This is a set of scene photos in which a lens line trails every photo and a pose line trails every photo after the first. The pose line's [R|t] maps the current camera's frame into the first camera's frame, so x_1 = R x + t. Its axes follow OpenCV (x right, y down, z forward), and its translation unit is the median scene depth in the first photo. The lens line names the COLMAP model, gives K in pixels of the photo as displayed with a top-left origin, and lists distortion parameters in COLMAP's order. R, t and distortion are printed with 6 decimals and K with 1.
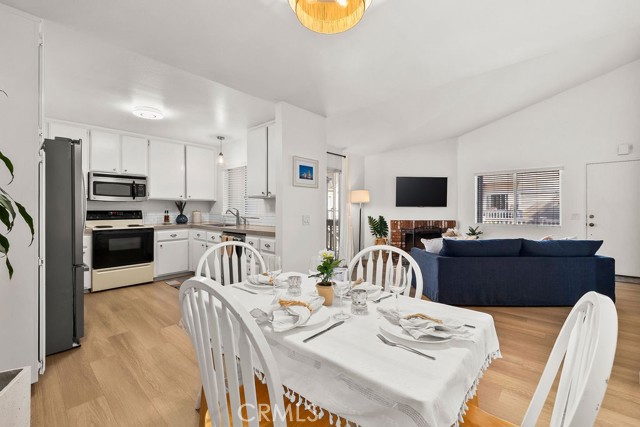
lens RADIAL K [[272.0, 0, 318.3], [0, 272.0, 210.2], [0, 0, 1]] dist [0.000899, 0.000423]
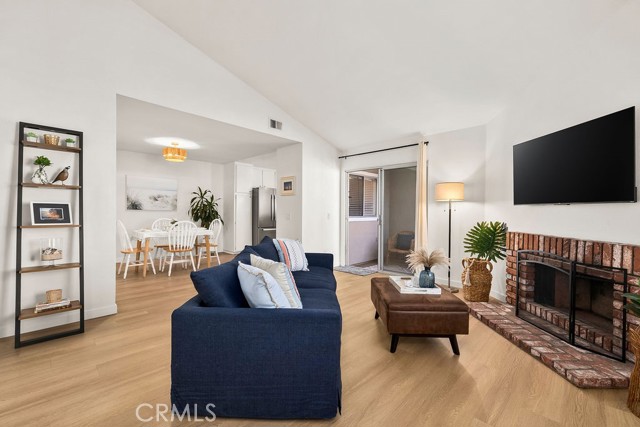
lens RADIAL K [[269.2, 0, 318.6], [0, 269.2, 209.9], [0, 0, 1]] dist [0.000818, -0.000044]
pose [[-0.036902, -0.003884, -0.999311, 1.079685], [-0.010166, 0.999942, -0.003511, 0.001850], [0.999267, 0.010030, -0.036939, 0.889926]]
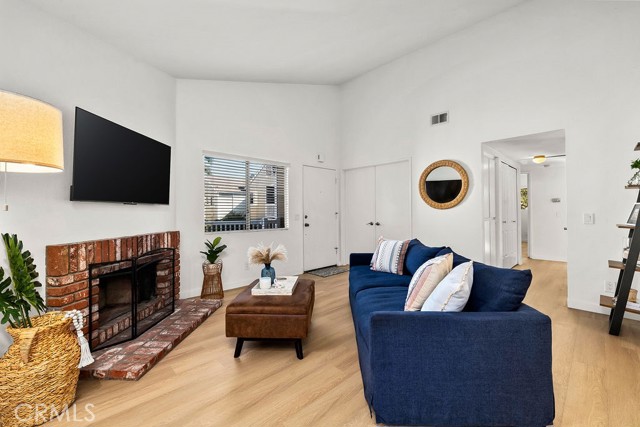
lens RADIAL K [[269.2, 0, 318.6], [0, 269.2, 209.9], [0, 0, 1]] dist [0.000818, -0.000044]
pose [[0.069054, 0.006090, 0.997594, -0.007624], [0.008162, 0.999944, -0.006669, 0.003223], [-0.997580, 0.008602, 0.069001, 0.940473]]
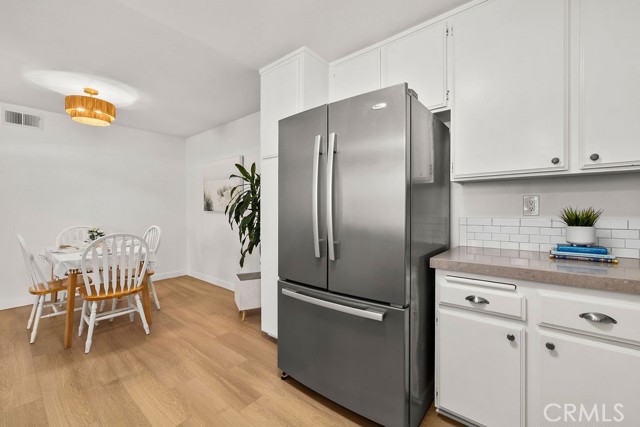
lens RADIAL K [[268.7, 0, 319.4], [0, 268.7, 213.0], [0, 0, 1]] dist [-0.000310, 0.000031]
pose [[-0.999383, 0.000152, -0.035121, -0.477204], [-0.000358, 0.999895, 0.014516, -0.000180], [0.035119, 0.014520, -0.999278, 0.892070]]
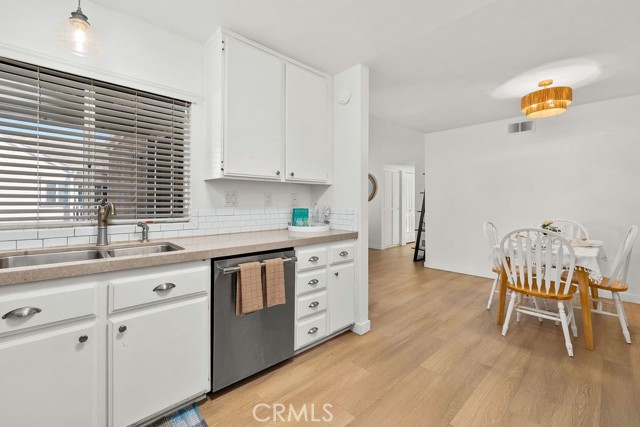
lens RADIAL K [[273.2, 0, 318.2], [0, 273.2, 201.7], [0, 0, 1]] dist [-0.000960, -0.000243]
pose [[0.088358, 0.003470, 0.996083, -0.631932], [0.002957, 0.999989, -0.003746, -0.000294], [-0.996084, 0.003277, 0.088347, 0.714306]]
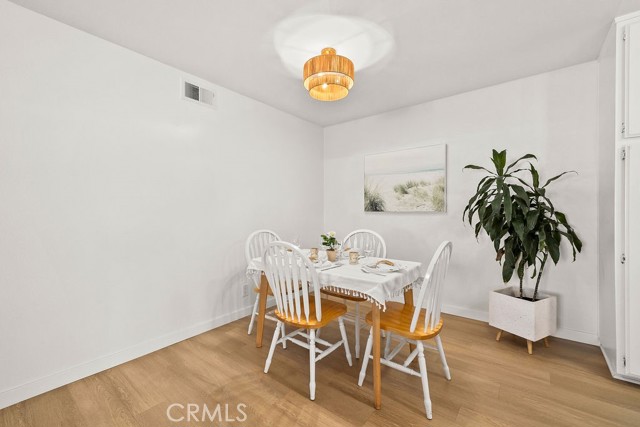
lens RADIAL K [[268.7, 0, 319.4], [0, 268.7, 213.0], [0, 0, 1]] dist [-0.000310, 0.000031]
pose [[-0.998126, 0.005468, -0.060942, 0.056438], [0.005055, 0.999963, 0.006940, 0.003845], [0.060977, 0.006619, -0.998117, 0.723349]]
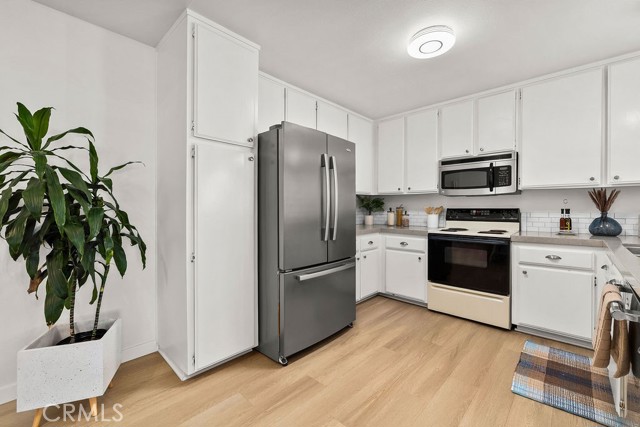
lens RADIAL K [[270.5, 0, 319.7], [0, 270.5, 211.4], [0, 0, 1]] dist [0.000651, 0.000273]
pose [[-0.023253, 0.009673, -0.999683, -0.018515], [-0.005022, 0.999939, 0.009792, 0.004006], [0.999717, 0.005248, -0.023203, 0.560821]]
